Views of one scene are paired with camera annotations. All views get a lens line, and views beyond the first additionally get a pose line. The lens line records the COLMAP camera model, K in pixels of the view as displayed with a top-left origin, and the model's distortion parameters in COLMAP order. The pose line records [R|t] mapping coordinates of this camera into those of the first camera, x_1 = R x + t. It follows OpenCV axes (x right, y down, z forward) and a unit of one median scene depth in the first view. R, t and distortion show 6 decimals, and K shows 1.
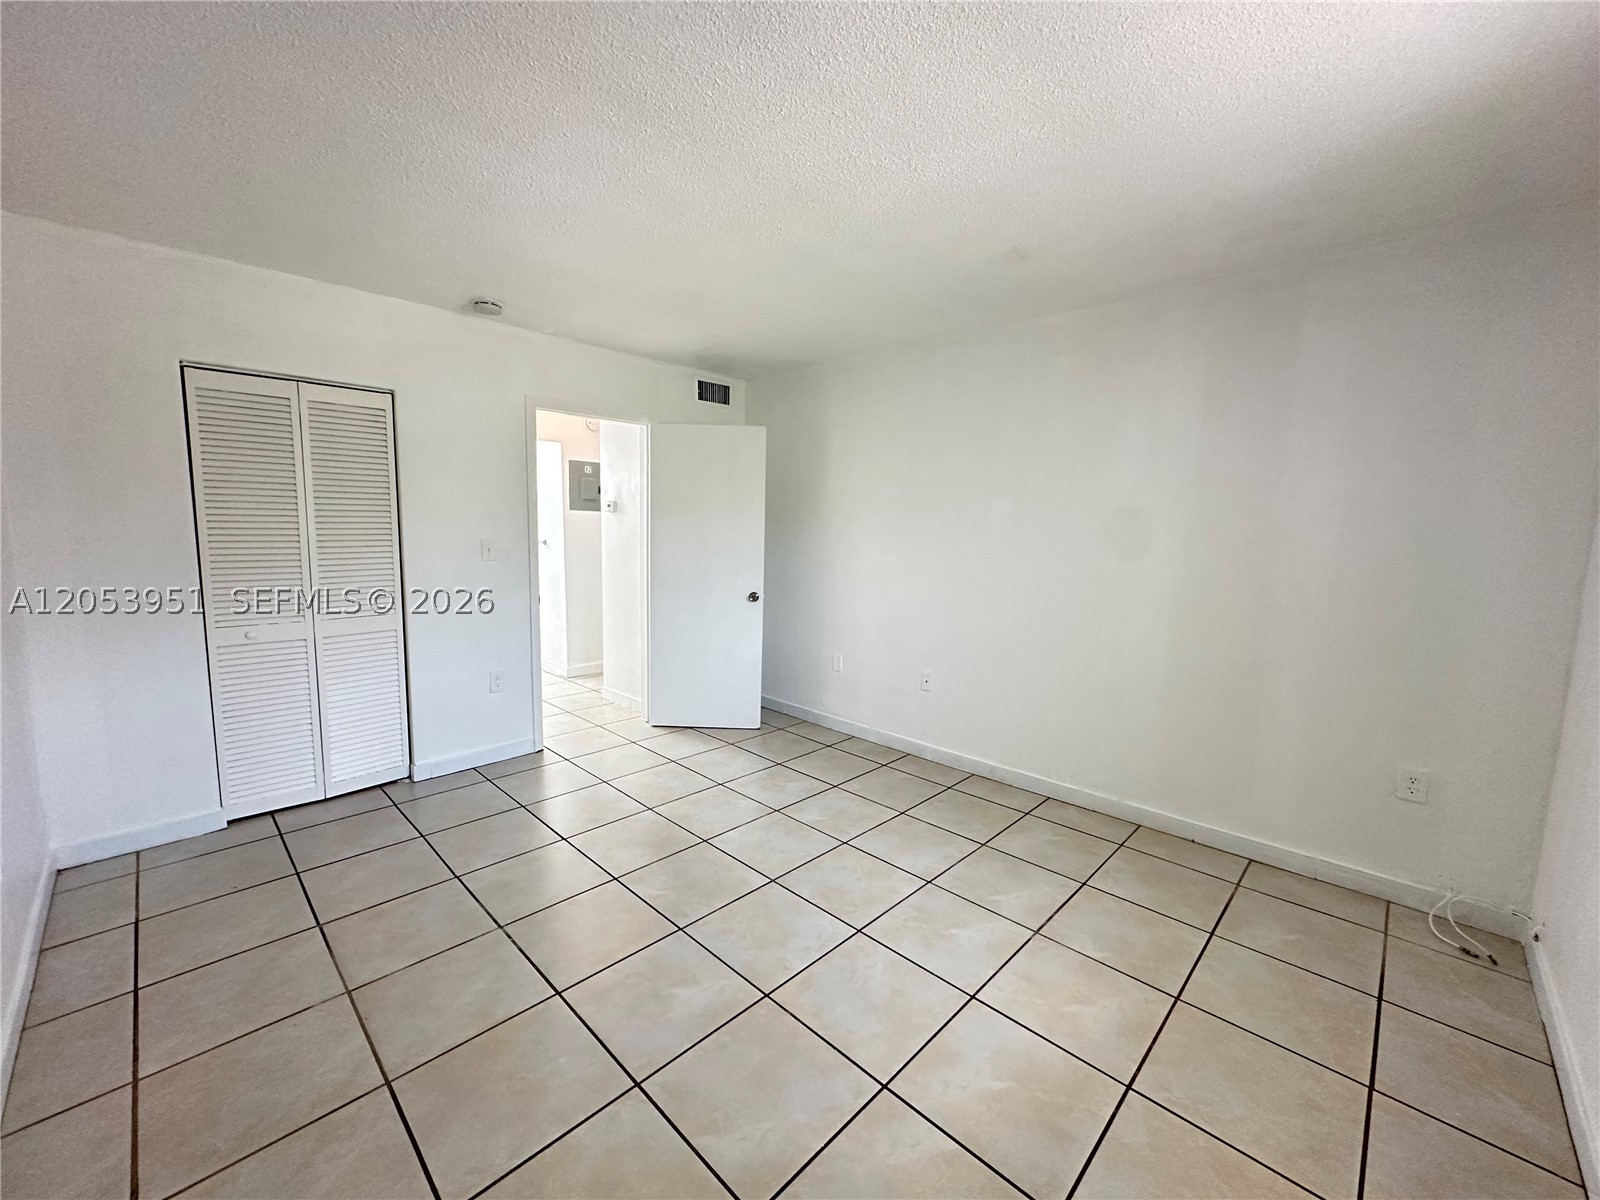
lens RADIAL K [[636.9, 0, 798.3], [0, 636.9, 593.3], [0, 0, 1]] dist [-0.001507, 0.001252]
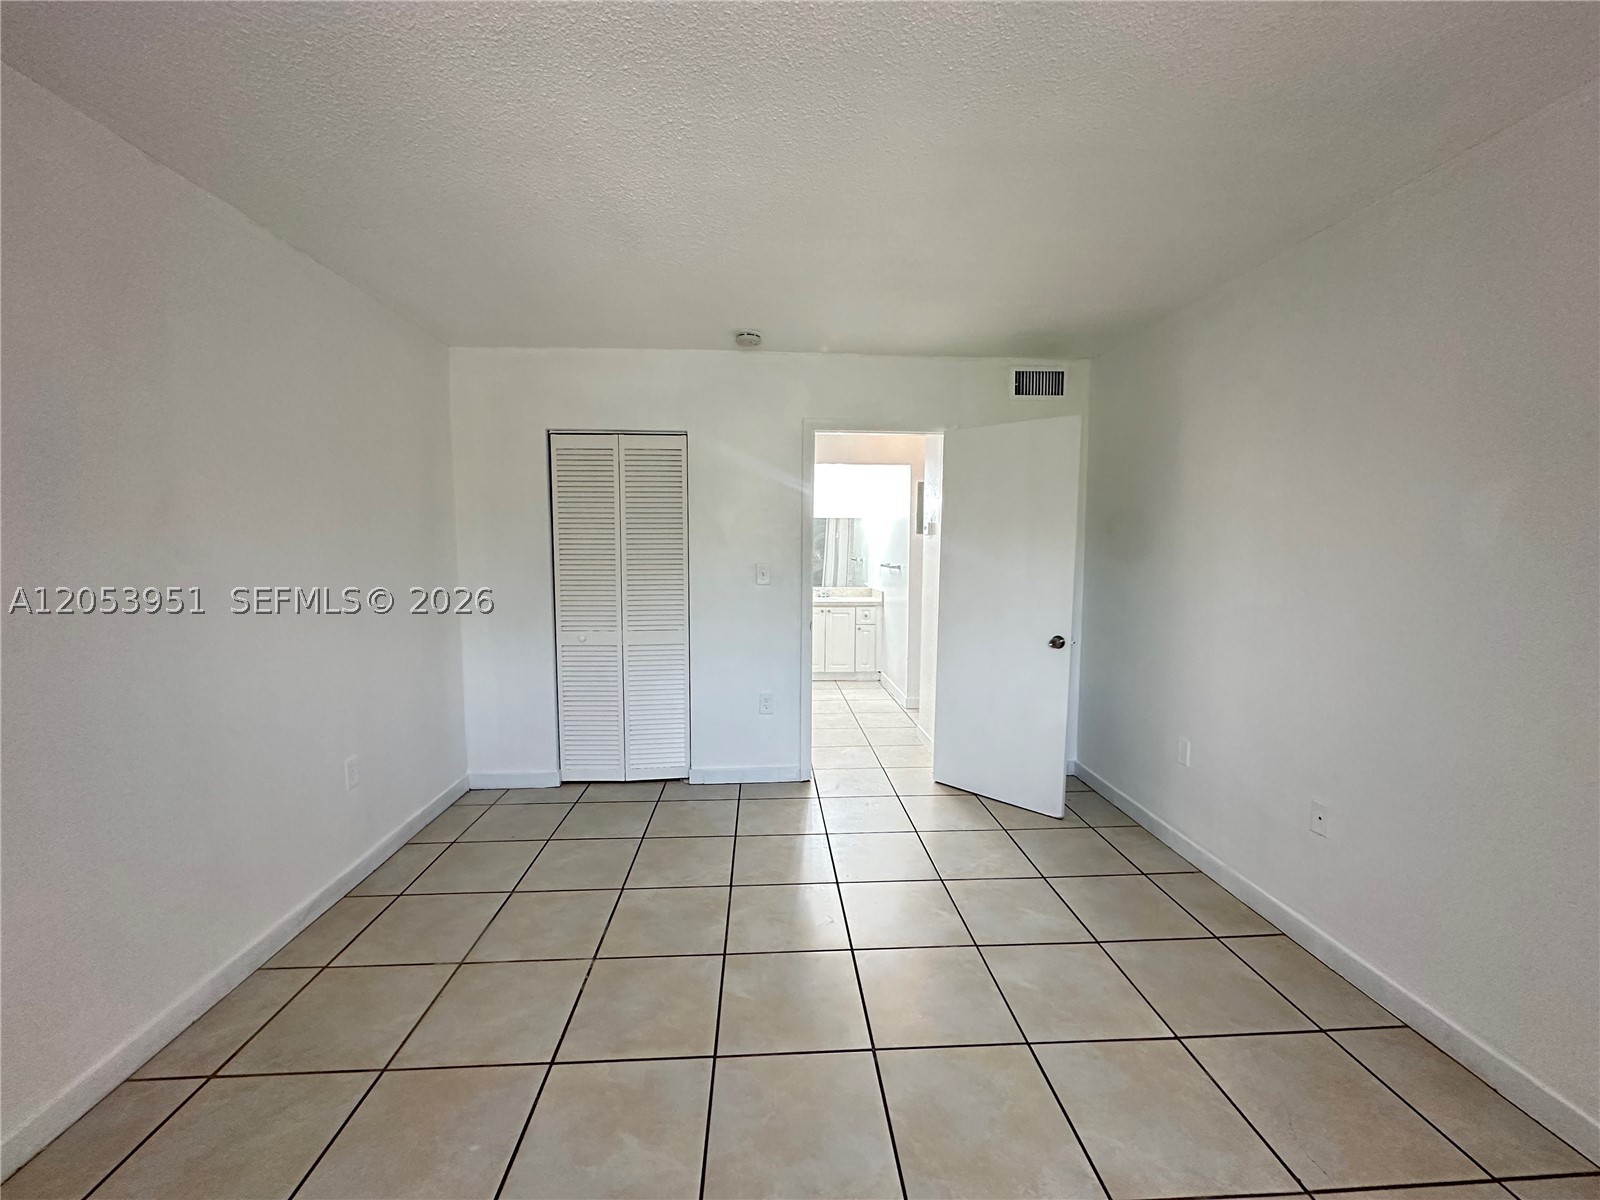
lens RADIAL K [[636.9, 0, 799.3], [0, 636.9, 595.3], [0, 0, 1]] dist [-0.001507, 0.001252]
pose [[0.741387, 0.039093, -0.669939, 0.269719], [-0.061990, 0.998023, -0.010363, -0.029755], [0.668209, 0.049212, 0.742344, 0.304798]]
